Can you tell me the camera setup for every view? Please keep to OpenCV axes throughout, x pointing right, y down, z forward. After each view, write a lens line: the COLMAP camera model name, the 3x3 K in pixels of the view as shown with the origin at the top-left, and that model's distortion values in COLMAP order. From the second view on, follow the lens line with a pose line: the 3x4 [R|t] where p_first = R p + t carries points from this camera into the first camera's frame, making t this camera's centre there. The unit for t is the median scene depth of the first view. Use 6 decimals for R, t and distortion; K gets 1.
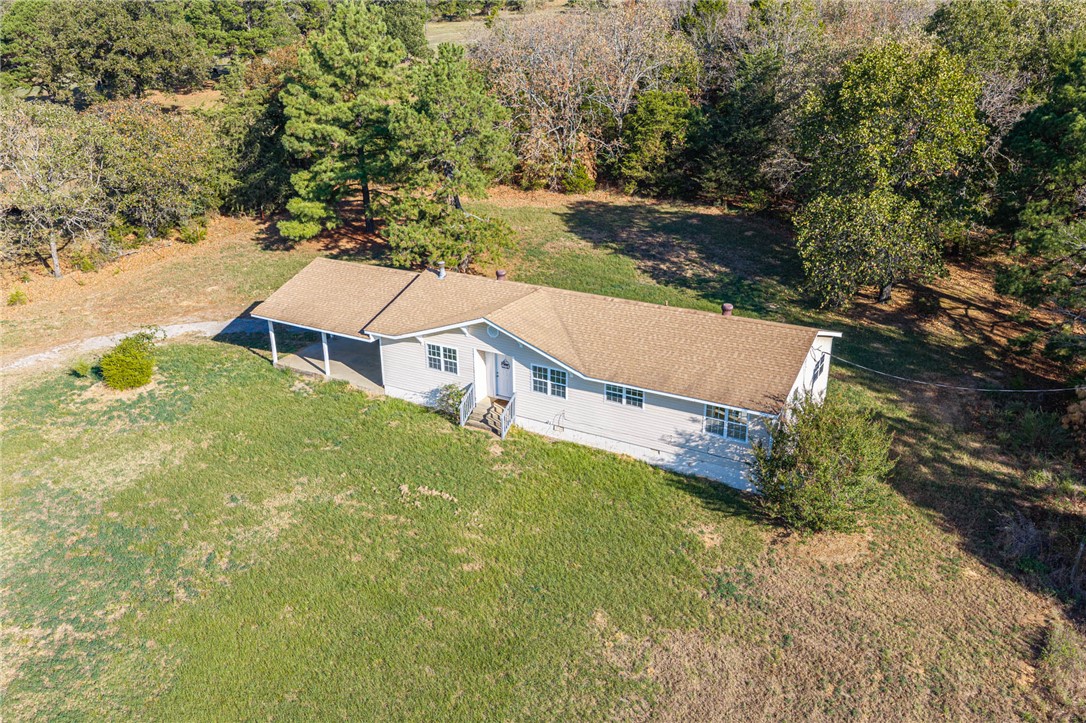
lens RADIAL K [[893.5, 0, 538.6], [0, 893.5, 365.1], [0, 0, 1]] dist [0.023621, -0.035951]
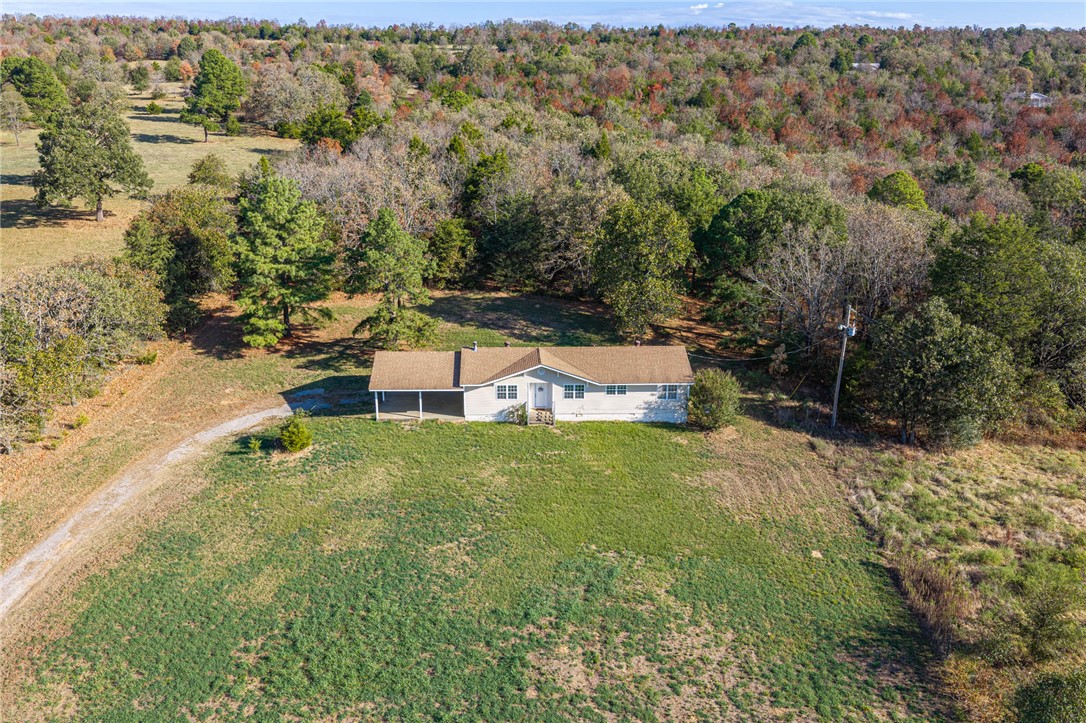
lens RADIAL K [[893.5, 0, 542.9], [0, 893.5, 365.1], [0, 0, 1]] dist [0.023621, -0.035951]
pose [[0.842531, -0.147620, 0.518024, -0.901096], [0.186413, 0.982195, -0.023294, -0.004813], [-0.505362, 0.116192, 0.855049, -0.550114]]
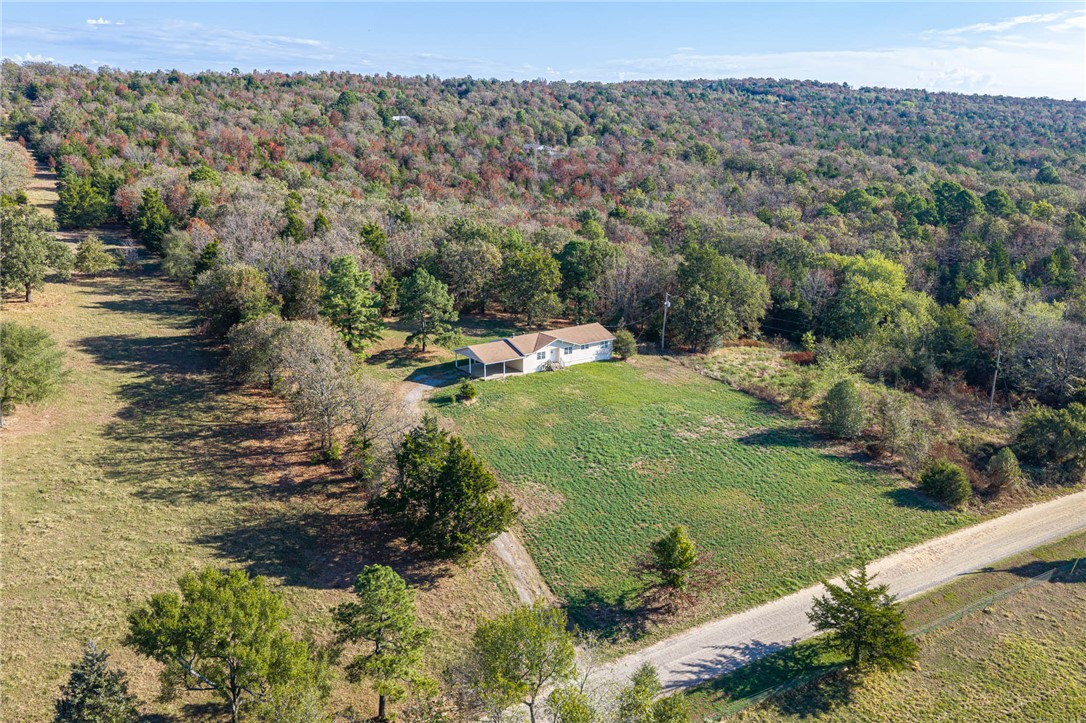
lens RADIAL K [[893.5, 0, 544.4], [0, 893.5, 365.0], [0, 0, 1]] dist [0.023621, -0.035951]
pose [[0.390404, -0.237733, 0.889420, -3.005169], [0.326705, 0.938984, 0.107576, -0.321665], [-0.860726, 0.248579, 0.444252, -0.531951]]
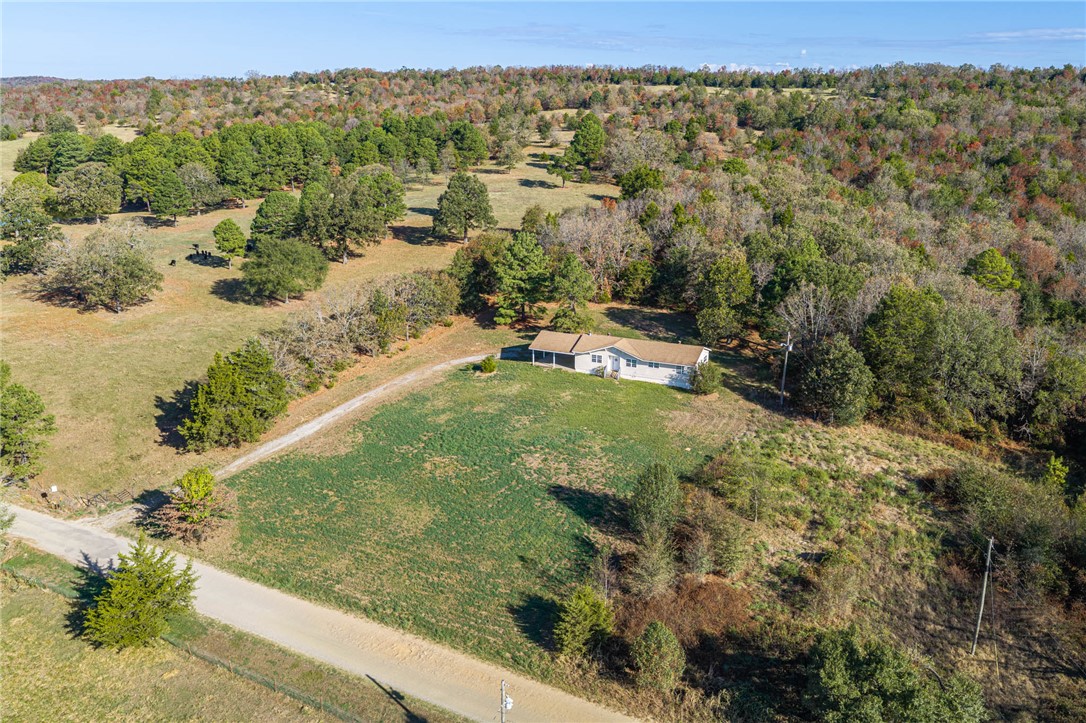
lens RADIAL K [[893.5, 0, 543.9], [0, 893.5, 356.0], [0, 0, 1]] dist [0.023621, -0.035951]
pose [[0.994334, -0.014208, 0.105345, -0.608767], [0.024943, 0.994544, -0.101295, 0.293691], [-0.103331, 0.103349, 0.989263, -2.134283]]
